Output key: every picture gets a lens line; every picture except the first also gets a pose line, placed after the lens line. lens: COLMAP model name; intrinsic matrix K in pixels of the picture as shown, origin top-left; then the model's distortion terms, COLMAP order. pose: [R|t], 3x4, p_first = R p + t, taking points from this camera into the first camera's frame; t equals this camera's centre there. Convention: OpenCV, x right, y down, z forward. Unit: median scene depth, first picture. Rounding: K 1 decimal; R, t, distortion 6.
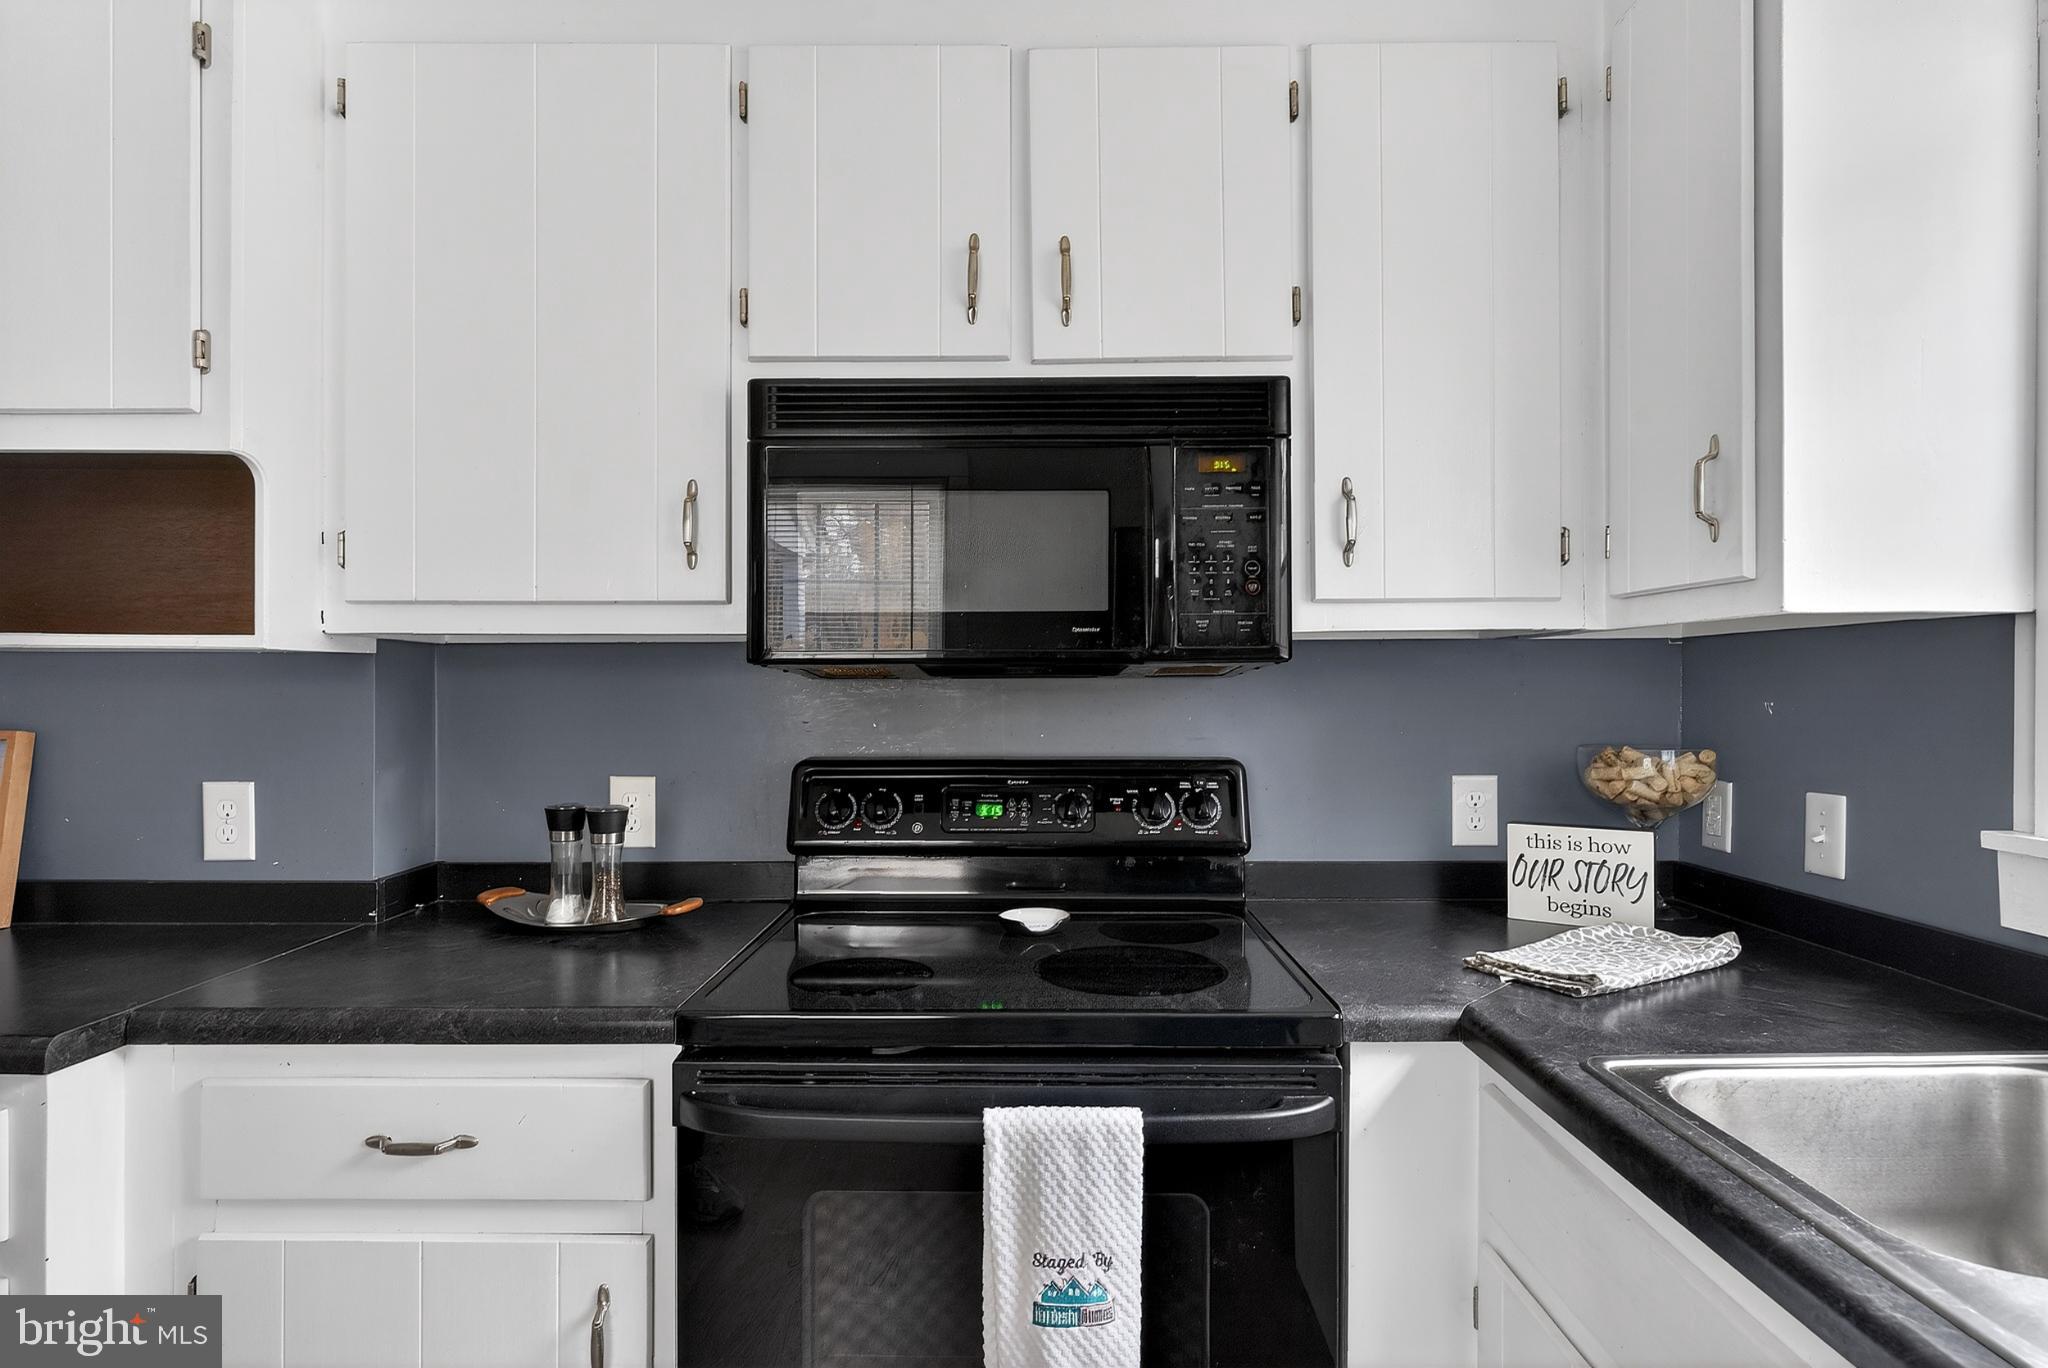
lens RADIAL K [[1046.2, 0, 1024.0], [0, 1046.2, 684.0], [0, 0, 1]] dist [0.001294, 0.000226]
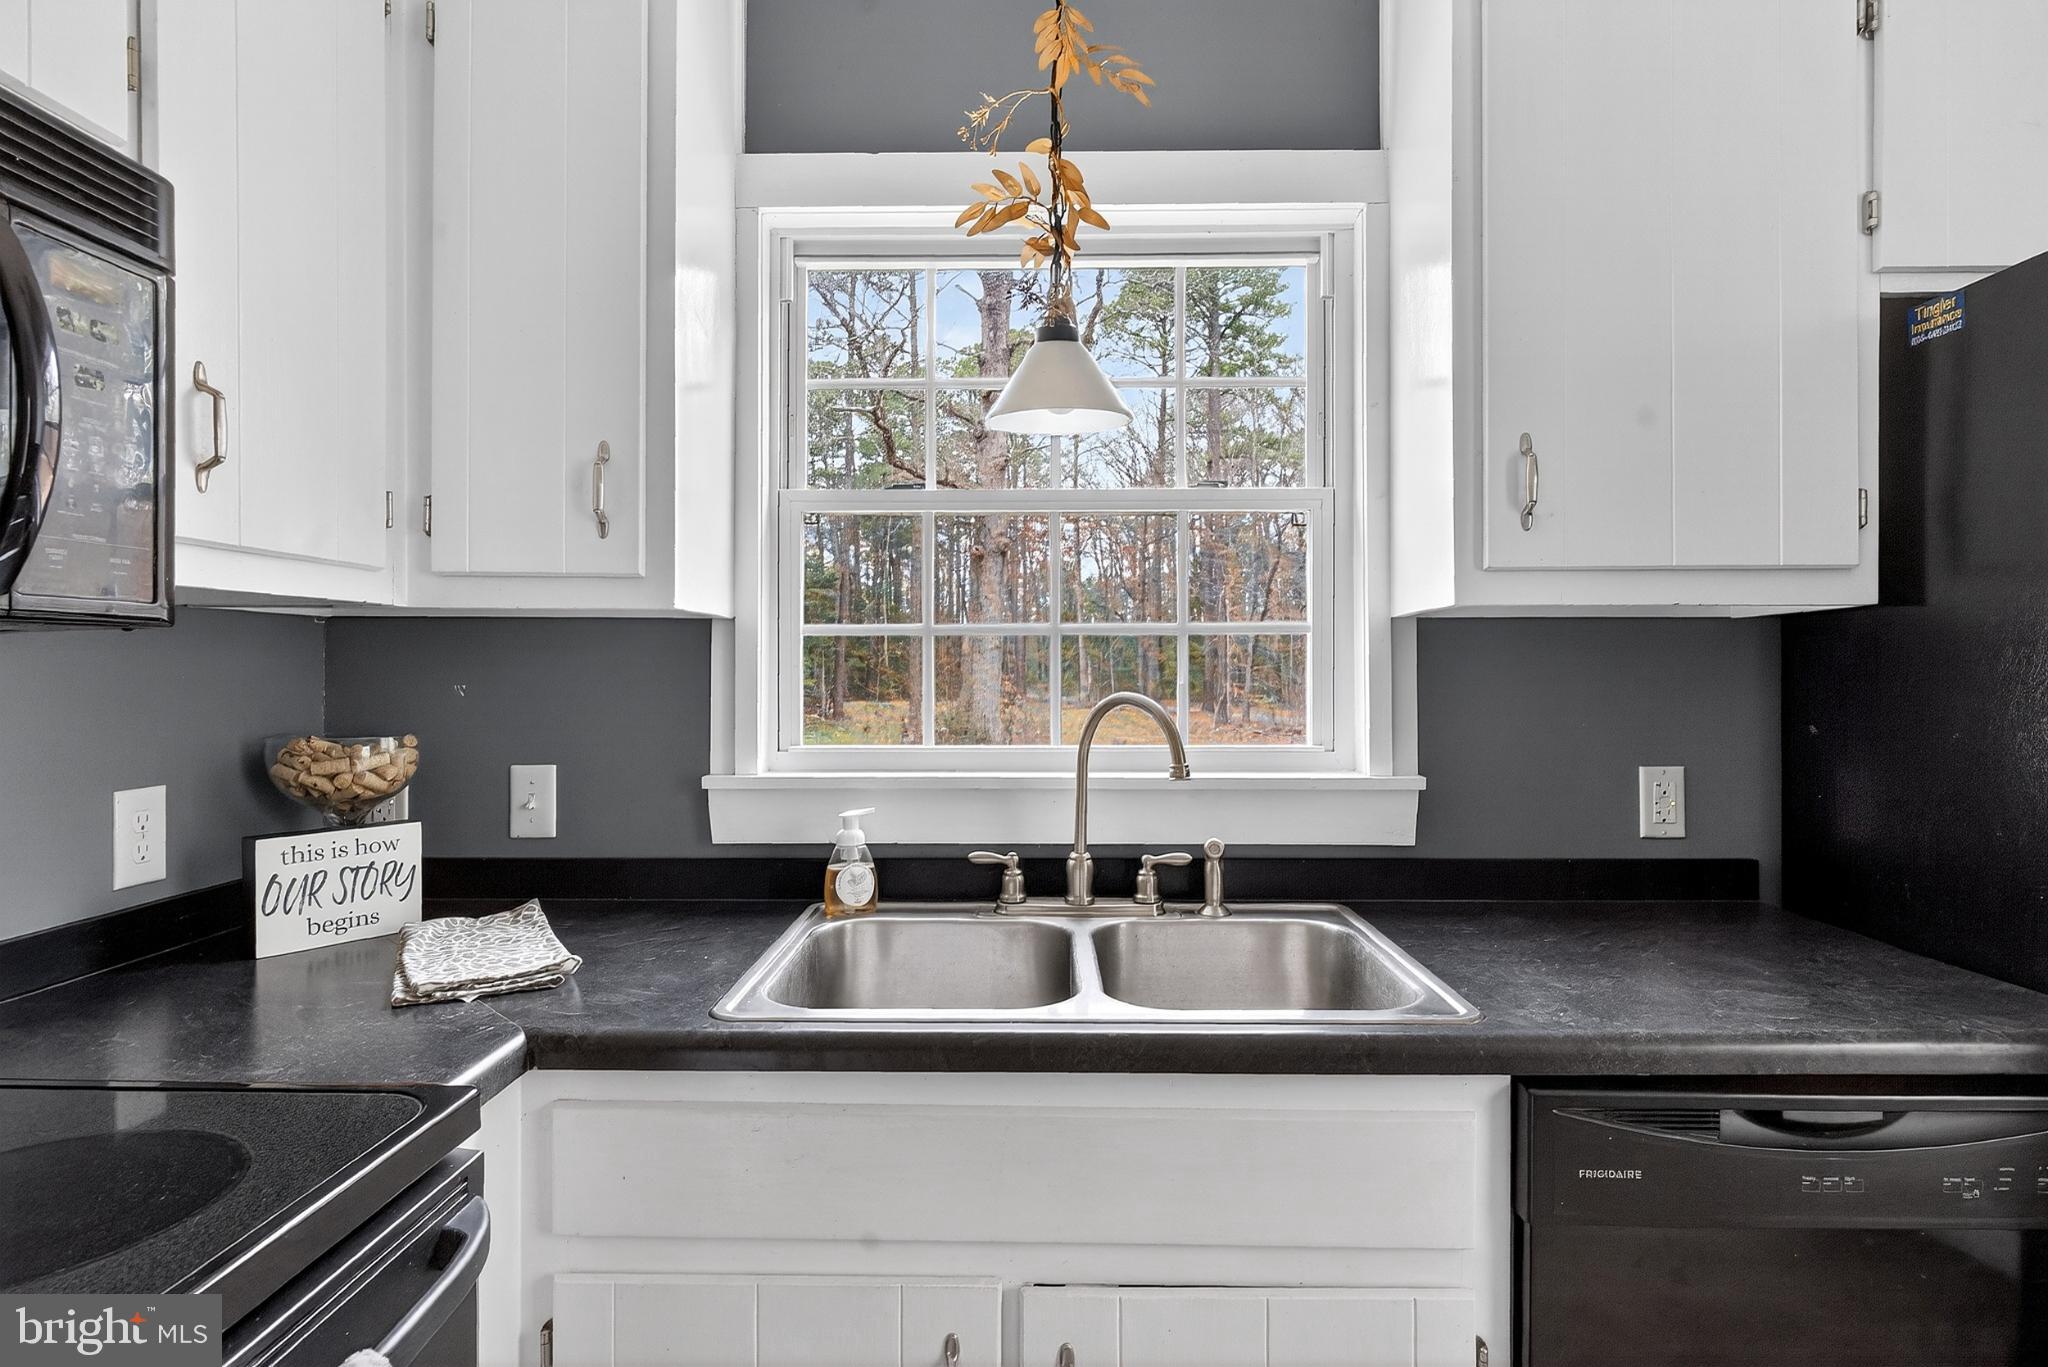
lens RADIAL K [[1077.8, 0, 1024.0], [0, 1077.8, 683.5], [0, 0, 1]] dist [0.001157, 0.000013]
pose [[0.002700, -0.006198, 0.999977, -0.375887], [-0.010906, 0.999921, 0.006227, 0.002947], [-0.999937, -0.010922, 0.002632, 0.441394]]
